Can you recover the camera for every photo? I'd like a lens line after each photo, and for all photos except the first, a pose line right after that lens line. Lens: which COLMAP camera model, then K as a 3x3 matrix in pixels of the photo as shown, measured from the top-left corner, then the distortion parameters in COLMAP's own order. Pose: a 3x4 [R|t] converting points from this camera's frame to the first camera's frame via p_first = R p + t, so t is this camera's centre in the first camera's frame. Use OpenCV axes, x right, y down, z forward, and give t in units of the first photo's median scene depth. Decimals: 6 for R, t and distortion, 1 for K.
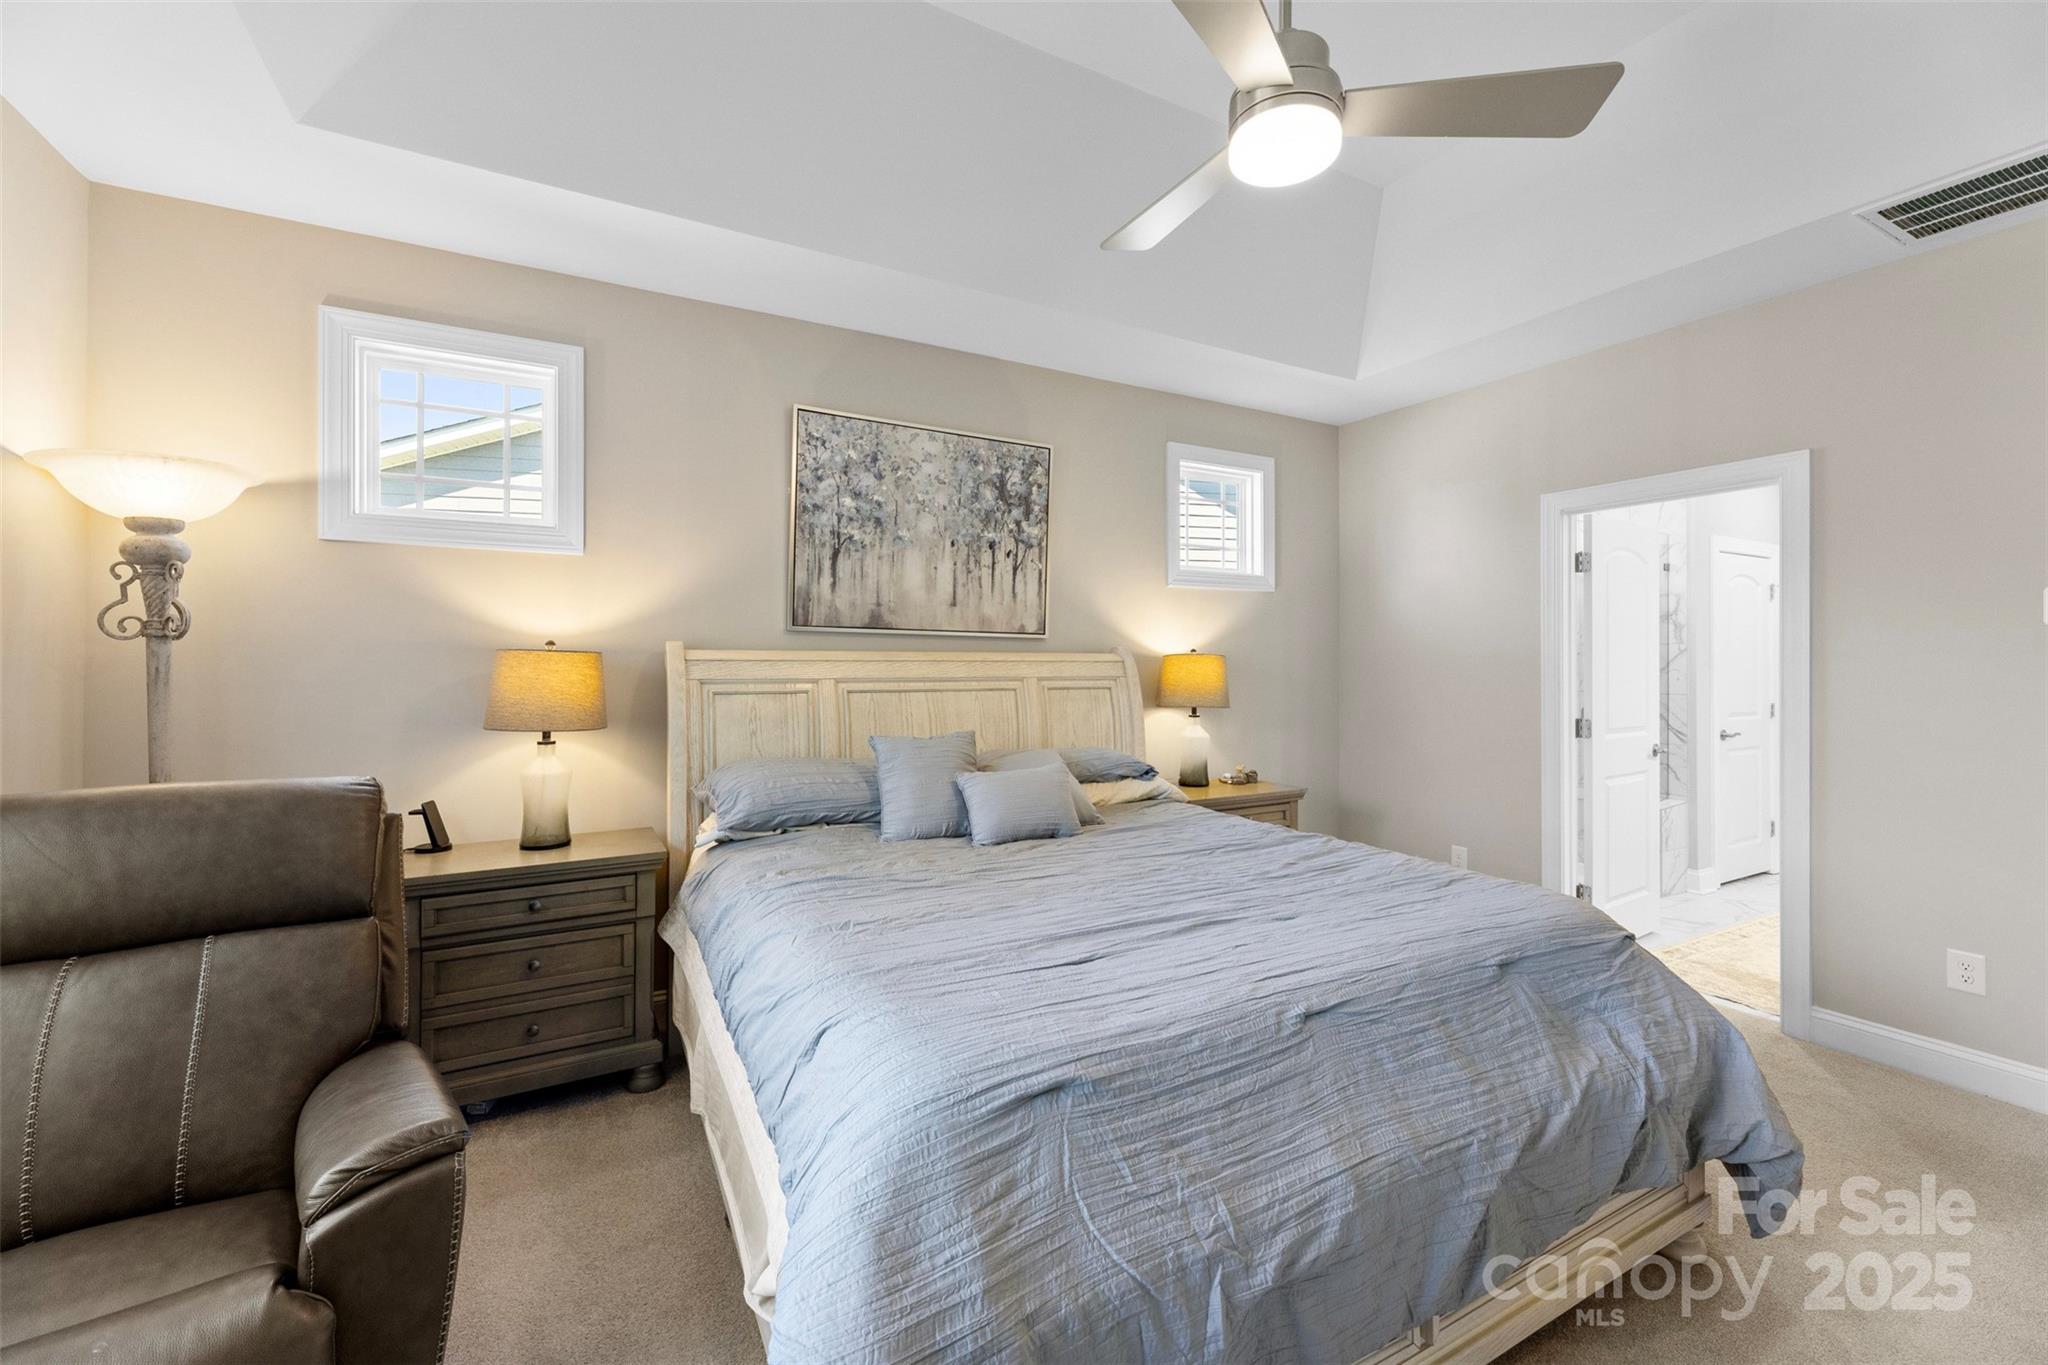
lens RADIAL K [[822.1, 0, 1039.4], [0, 822.1, 653.0], [0, 0, 1]] dist [-0.002424, -0.000464]
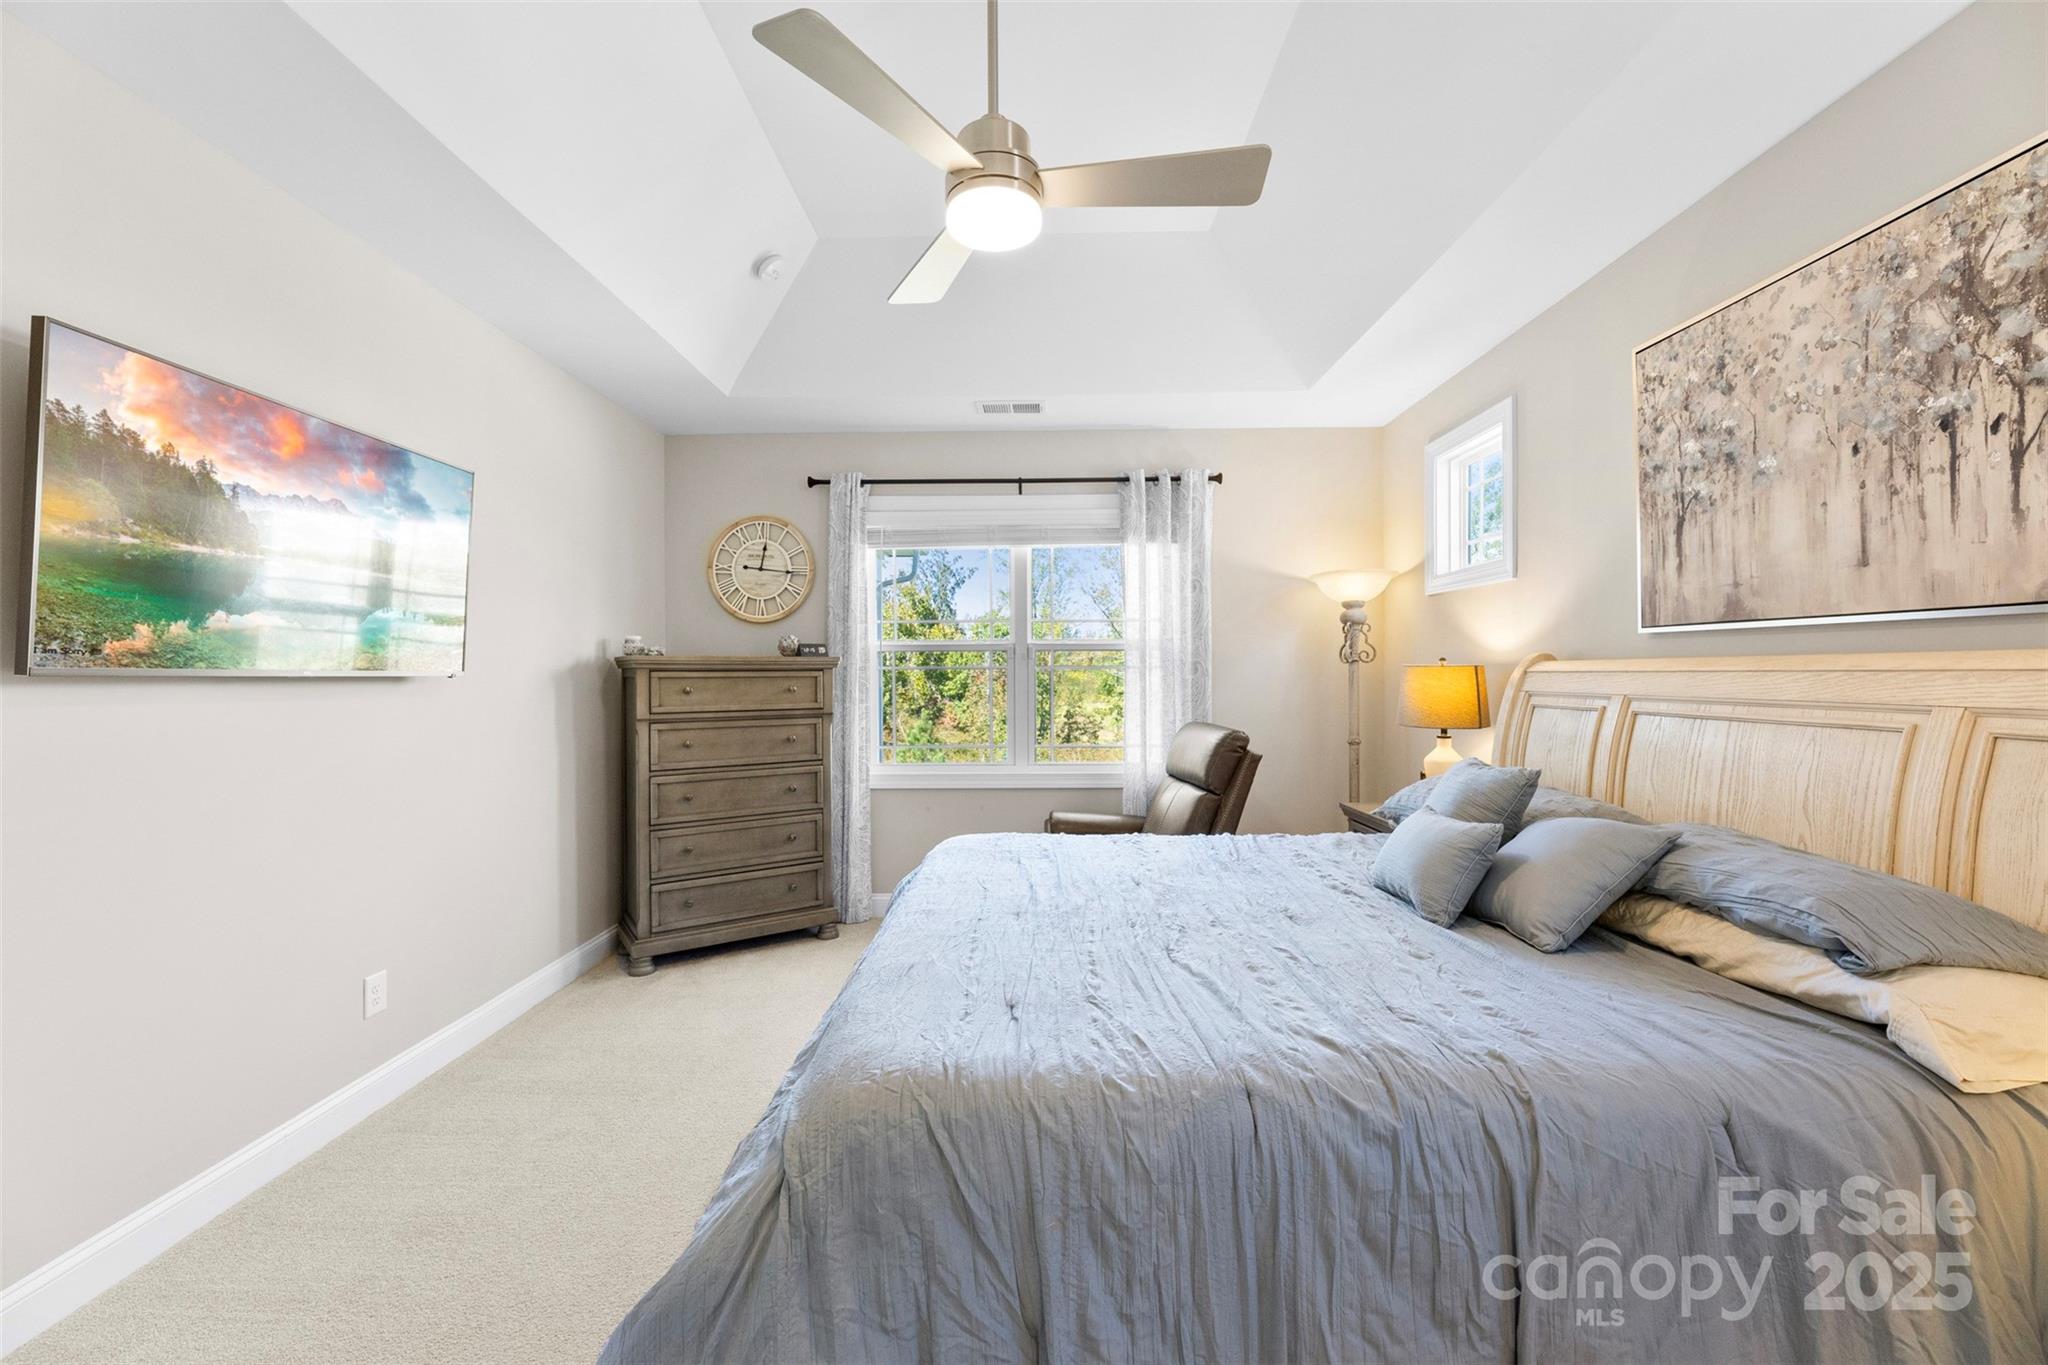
lens RADIAL K [[822.1, 0, 1022.4], [0, 822.1, 680.5], [0, 0, 1]] dist [-0.002424, -0.000464]
pose [[-0.500690, 0.003433, -0.865620, 0.647315], [0.005817, 0.999983, 0.000601, 0.013165], [0.865607, -0.004734, -0.500702, 0.831921]]
